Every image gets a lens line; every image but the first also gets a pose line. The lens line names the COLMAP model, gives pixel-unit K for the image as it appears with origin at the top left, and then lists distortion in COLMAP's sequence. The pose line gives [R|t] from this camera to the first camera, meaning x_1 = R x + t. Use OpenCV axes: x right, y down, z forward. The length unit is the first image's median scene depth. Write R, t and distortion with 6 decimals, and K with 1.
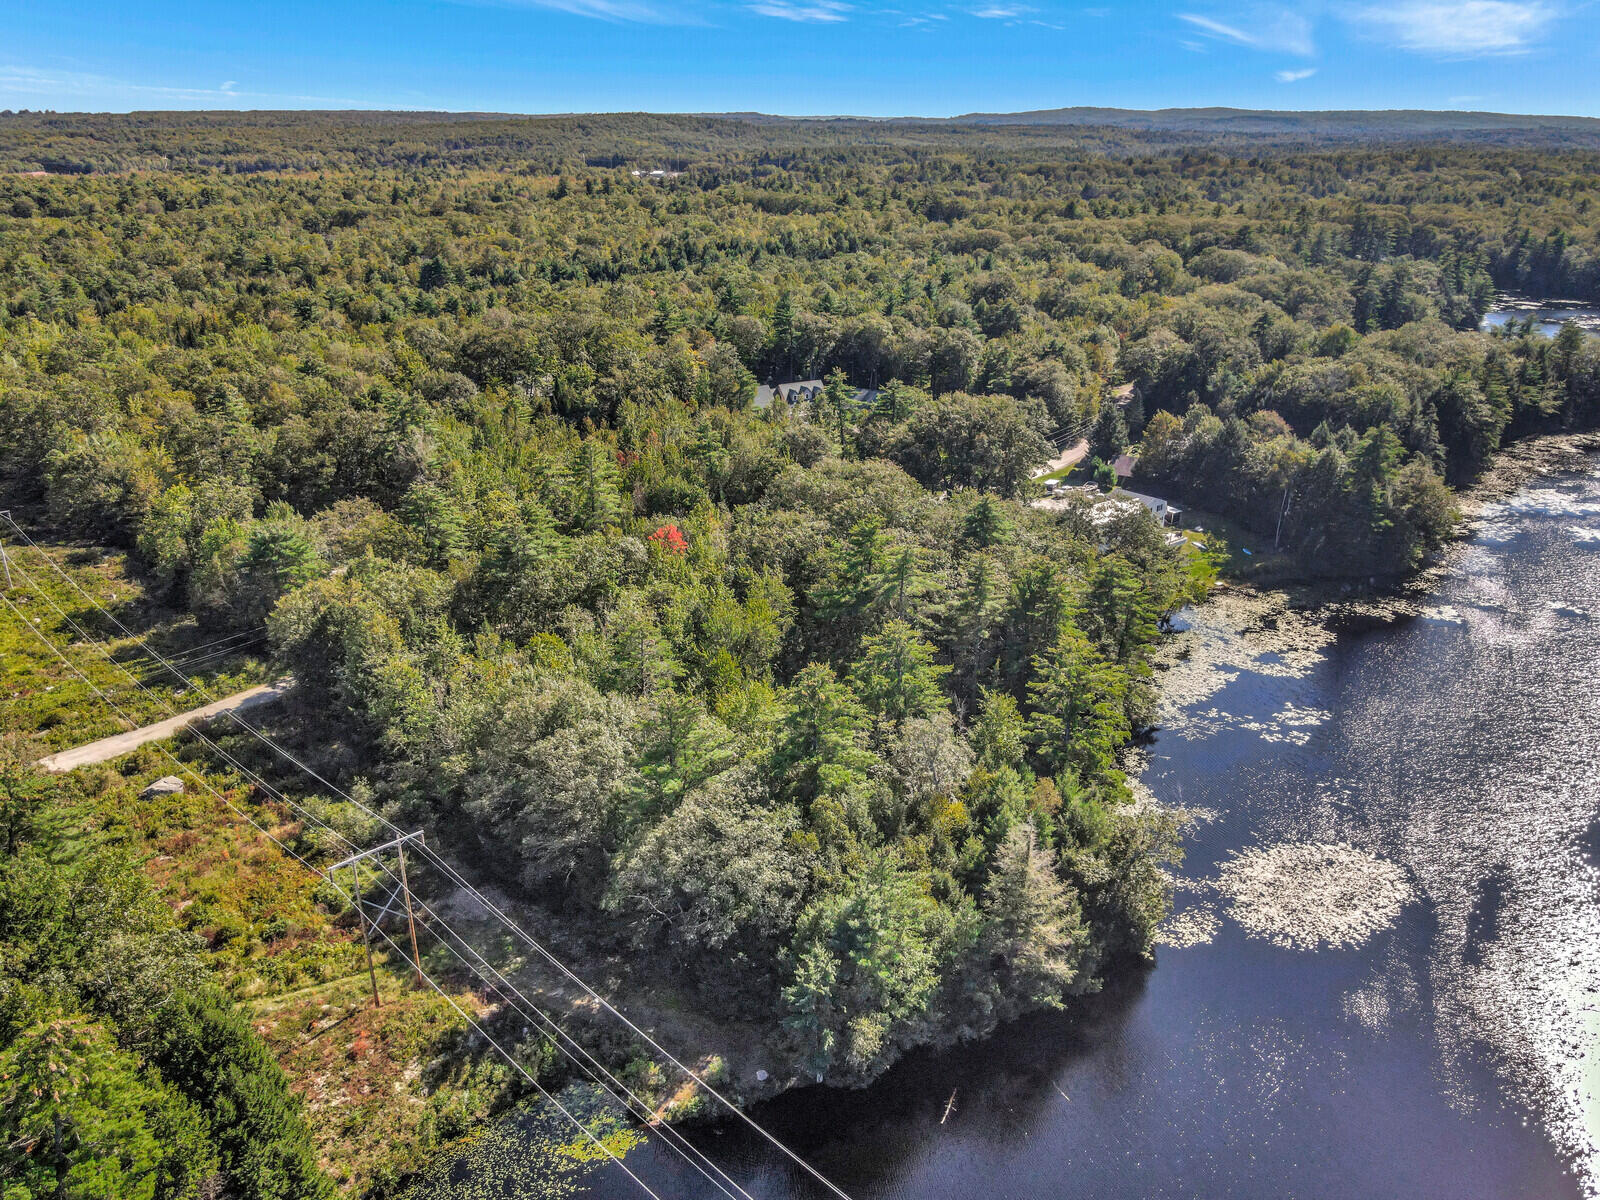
lens RADIAL K [[1252.0, 0, 798.4], [0, 1252.0, 606.5], [0, 0, 1]] dist [0.016398, 0.005340]
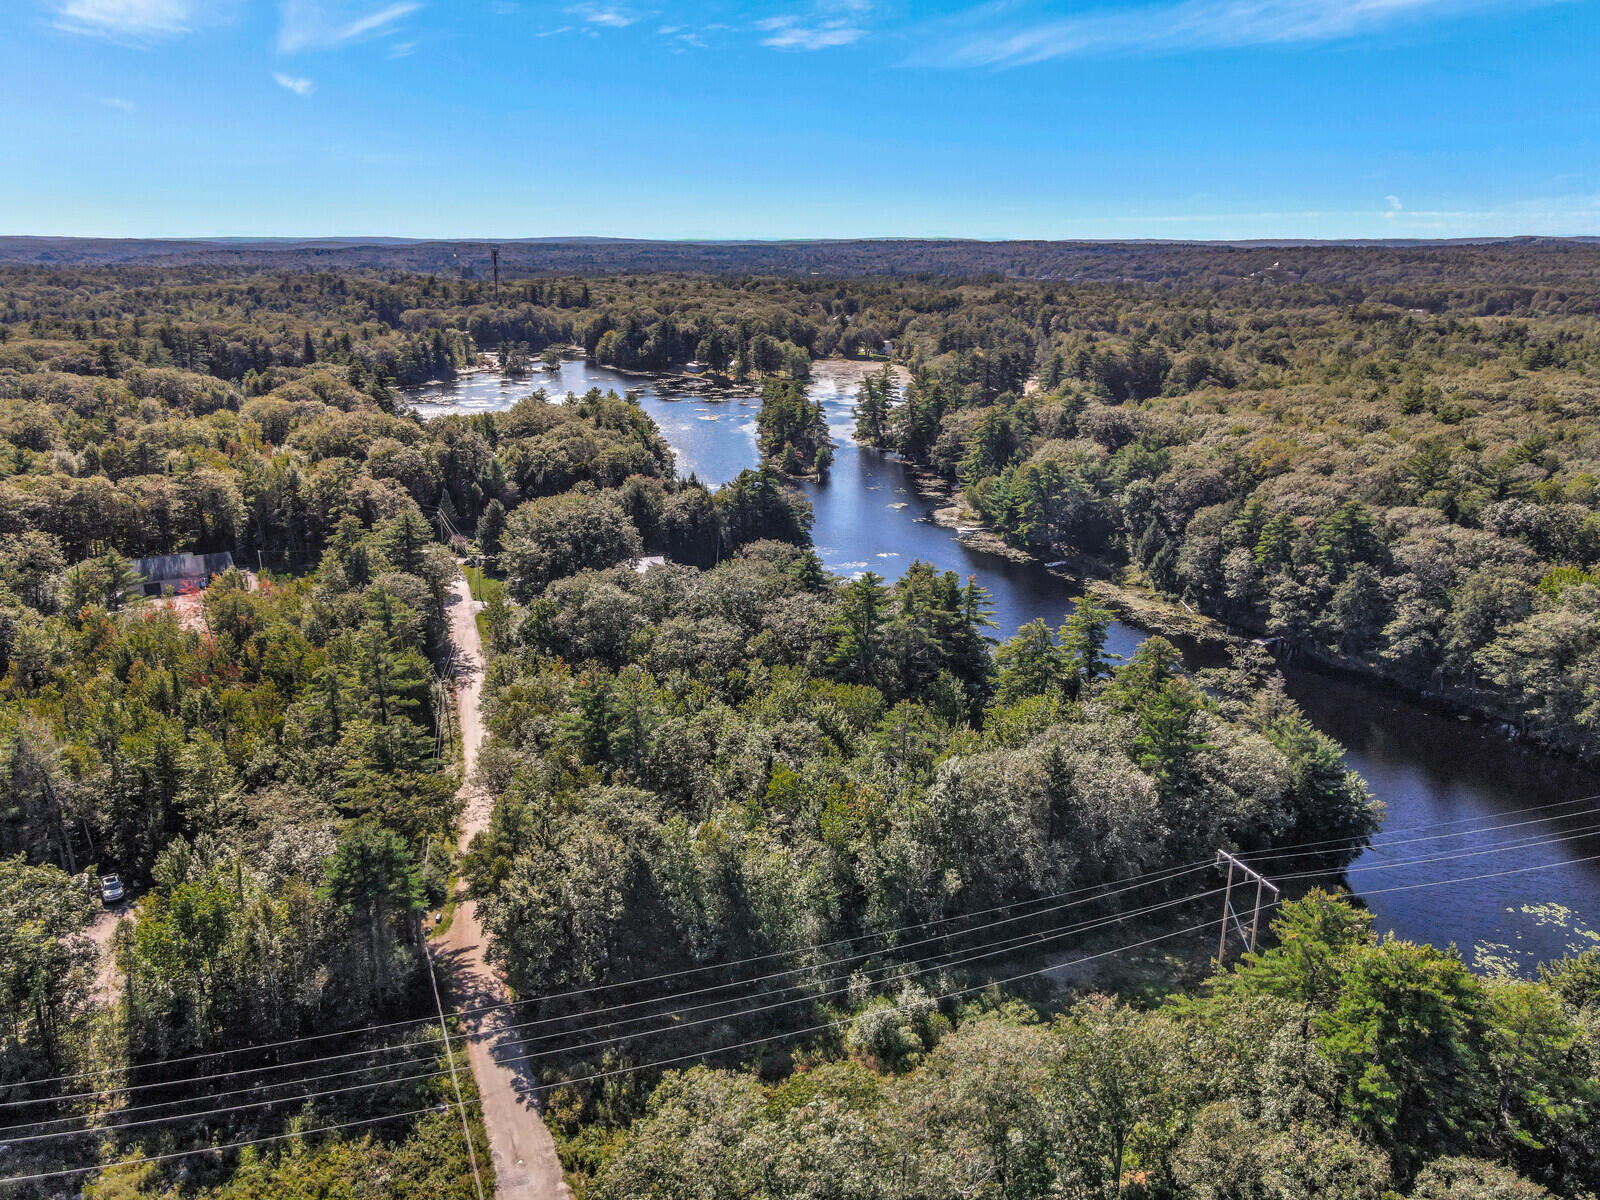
lens RADIAL K [[1215.3, 0, 806.9], [0, 1215.3, 594.2], [0, 0, 1]] dist [0.008639, 0.016859]
pose [[0.427741, -0.255346, 0.867085, -0.476149], [0.327365, 0.937909, 0.114711, -0.100948], [-0.842538, 0.234787, 0.484774, 0.253074]]
